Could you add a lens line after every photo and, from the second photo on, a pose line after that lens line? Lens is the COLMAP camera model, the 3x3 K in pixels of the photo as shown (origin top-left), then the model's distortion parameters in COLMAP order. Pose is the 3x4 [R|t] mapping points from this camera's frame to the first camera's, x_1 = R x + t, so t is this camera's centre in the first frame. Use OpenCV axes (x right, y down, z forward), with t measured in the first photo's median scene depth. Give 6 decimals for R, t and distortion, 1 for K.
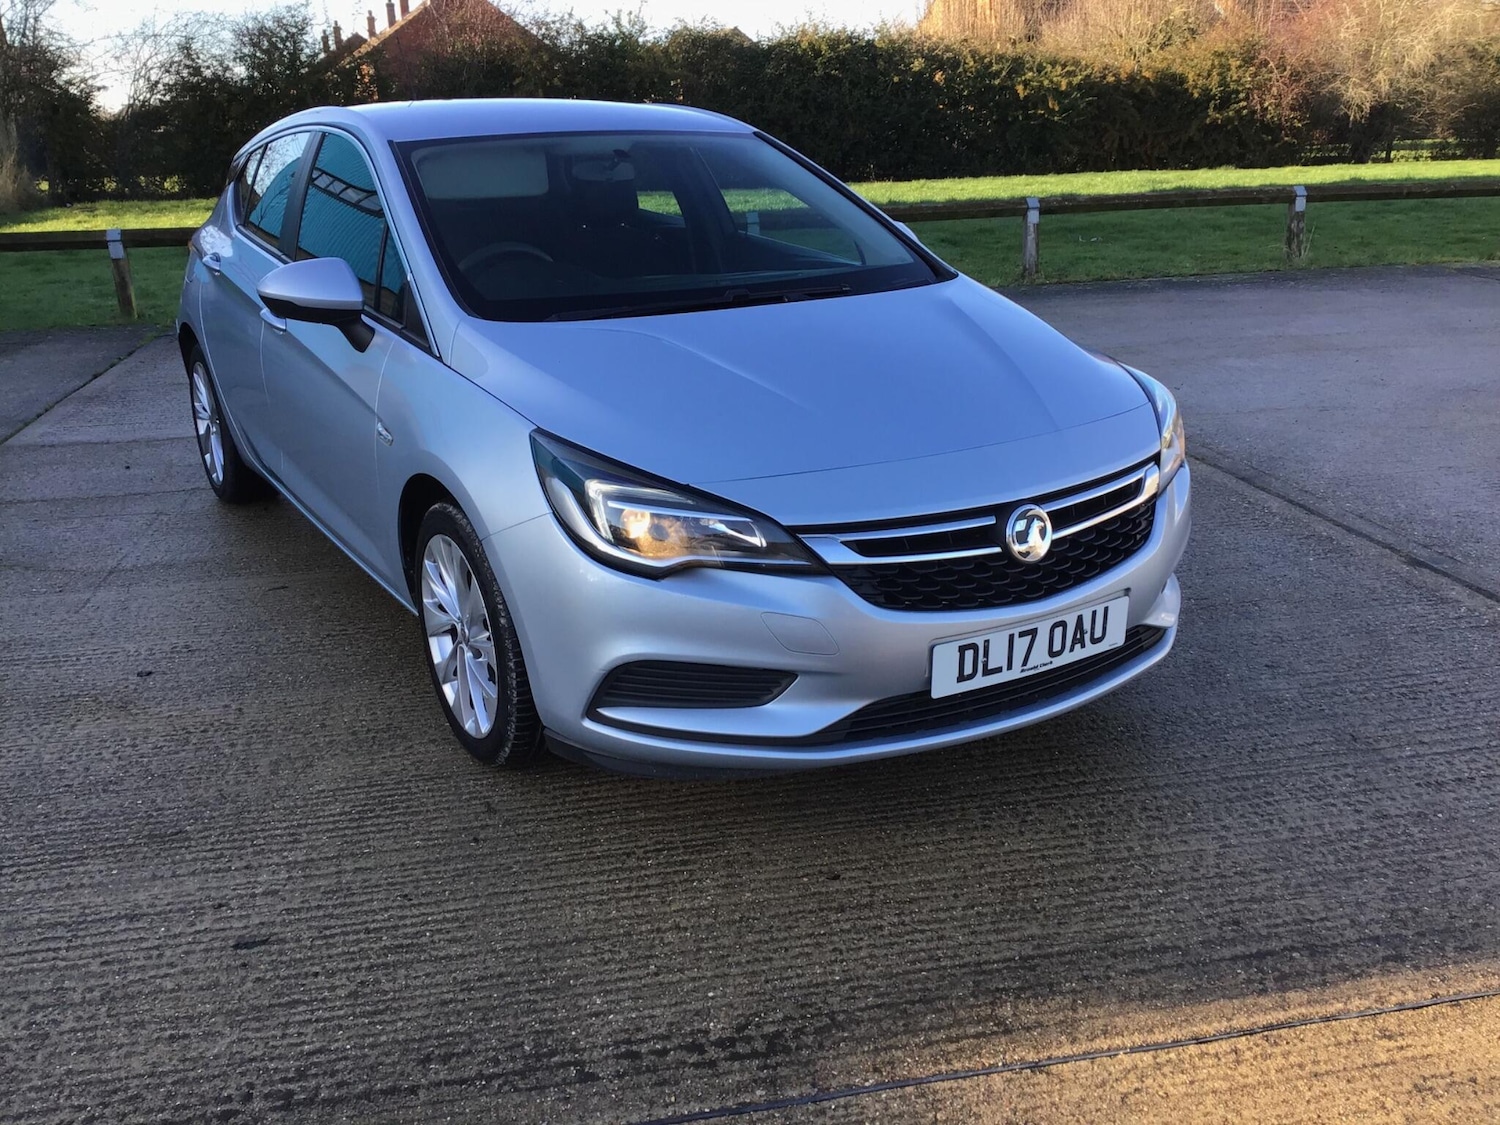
lens RADIAL K [[1337.6, 0, 762.1], [0, 1337.6, 565.0], [0, 0, 1]] dist [0.089305, -0.132107]
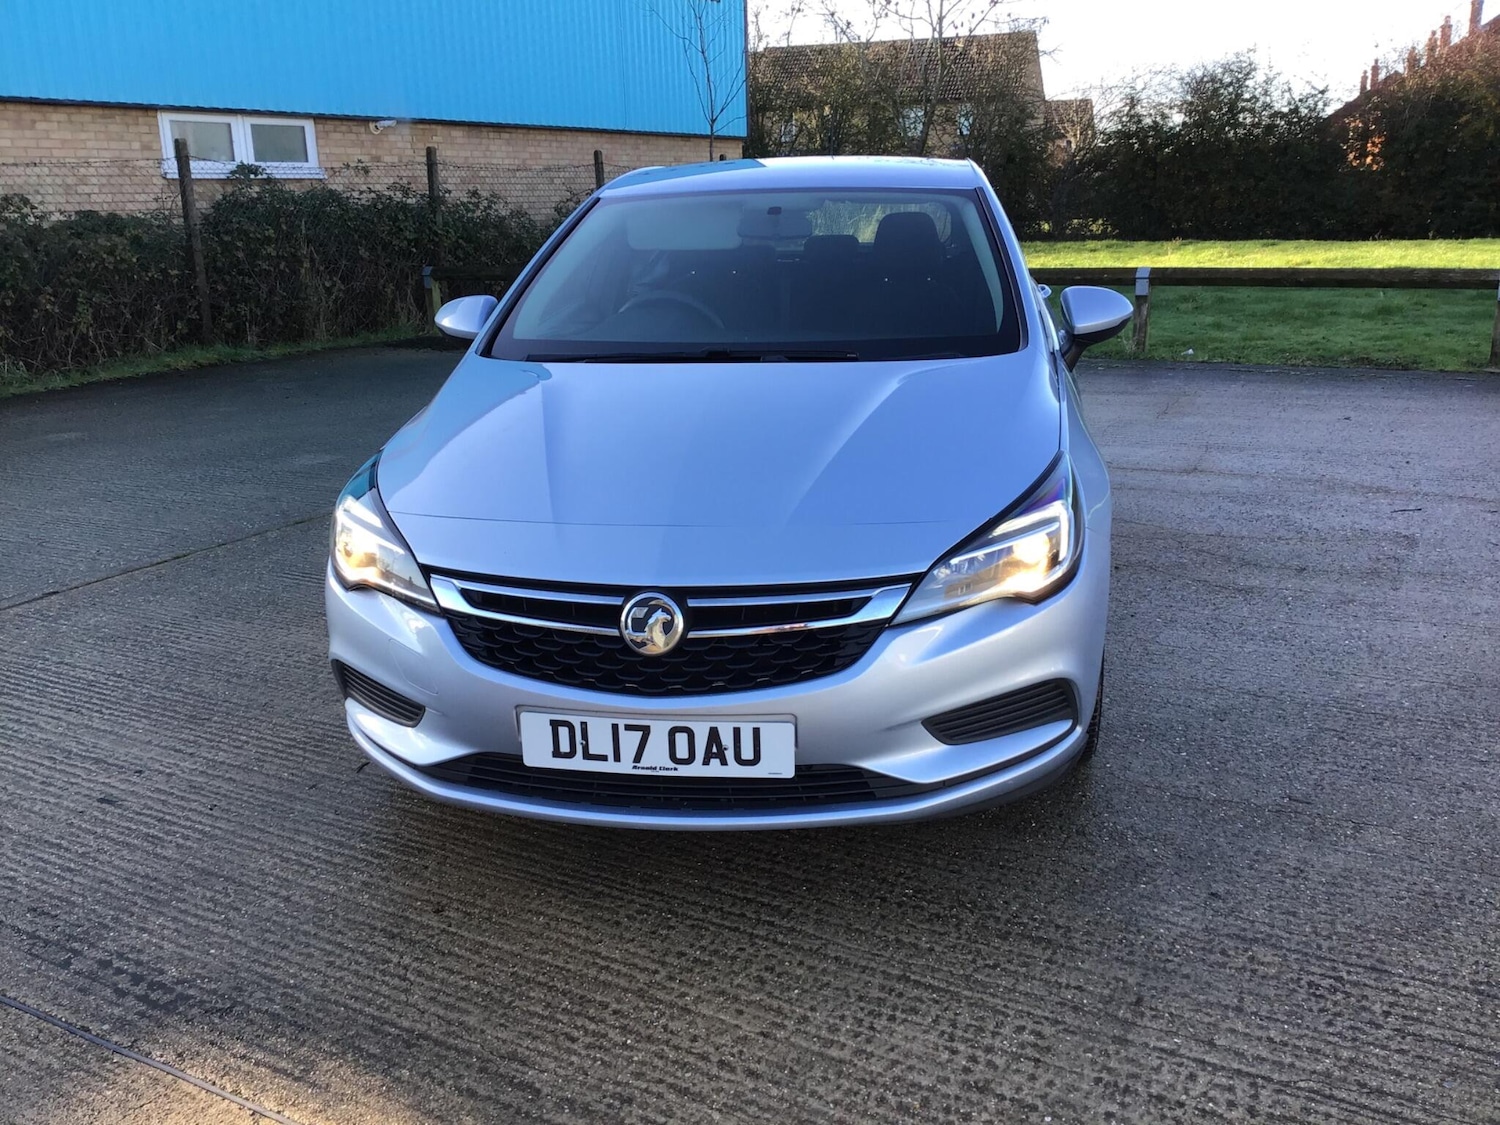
lens RADIAL K [[1337.6, 0, 765.8], [0, 1337.6, 573.0], [0, 0, 1]] dist [0.089305, -0.132107]
pose [[0.761232, 0.181289, -0.622623, 0.810136], [-0.195628, 0.979596, 0.046050, -0.113042], [0.618268, 0.086747, 0.781166, 0.313207]]
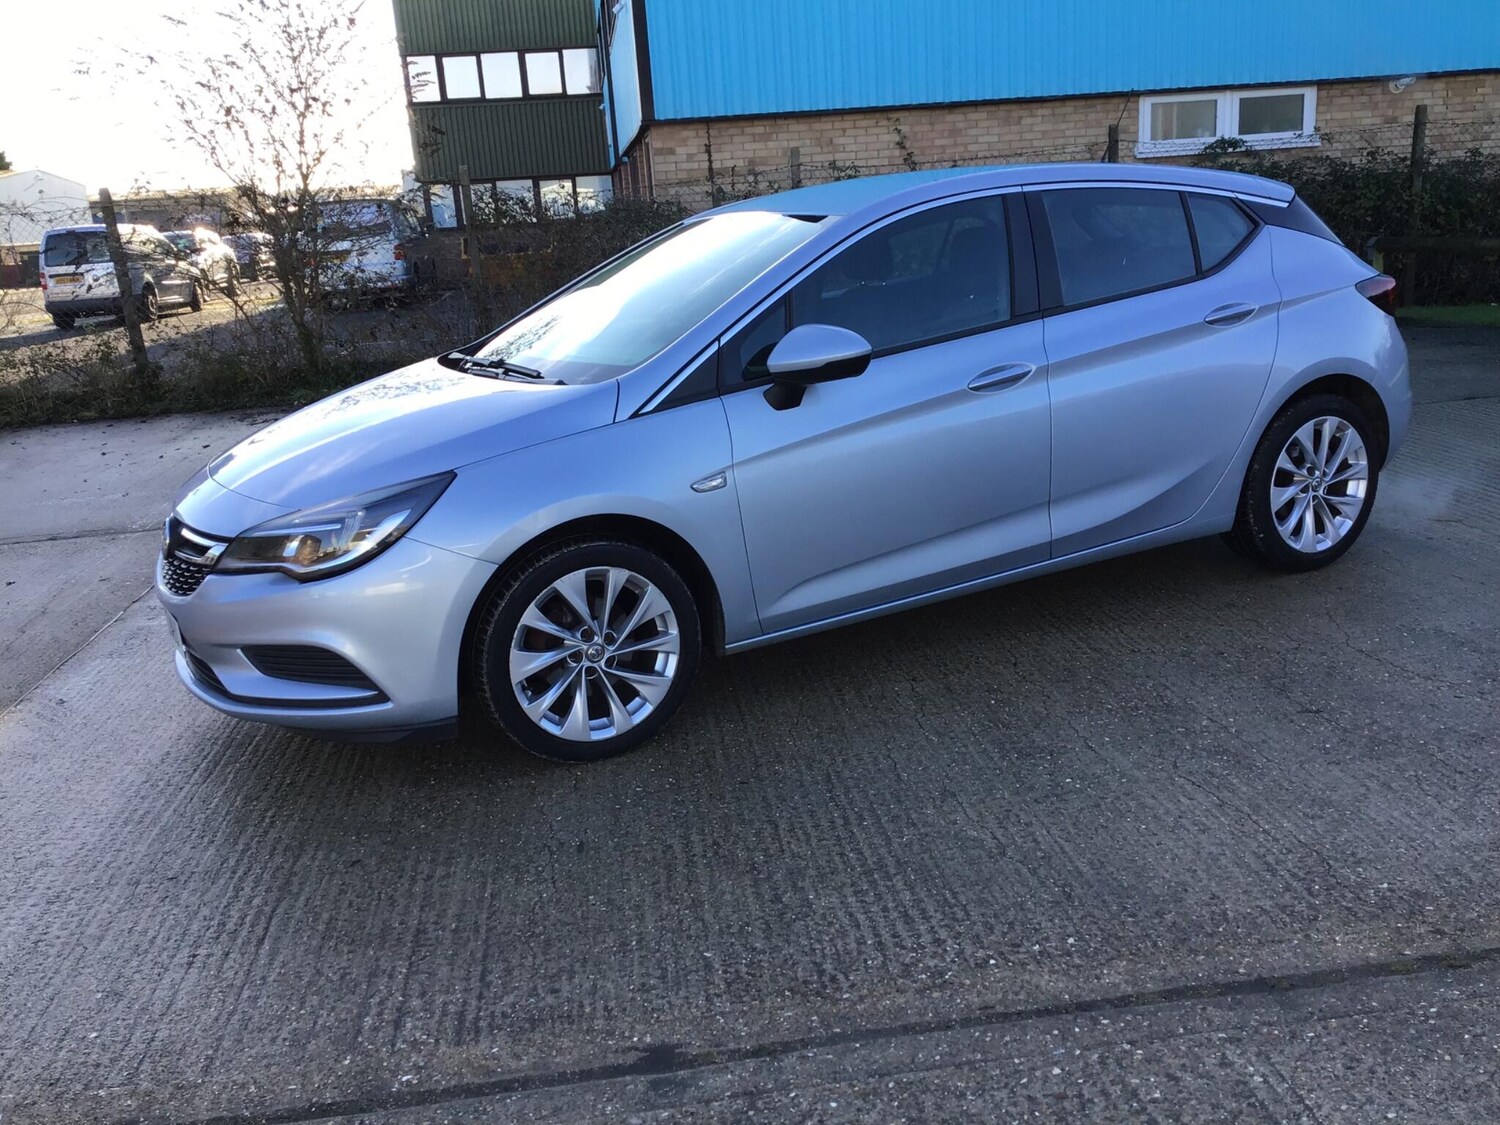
lens RADIAL K [[1337.6, 0, 760.2], [0, 1337.6, 551.5], [0, 0, 1]] dist [0.089305, -0.132107]
pose [[-0.065675, 0.275852, -0.958954, 1.486338], [-0.246153, 0.926850, 0.283475, -0.551445], [0.967003, 0.254666, 0.007031, 1.551115]]
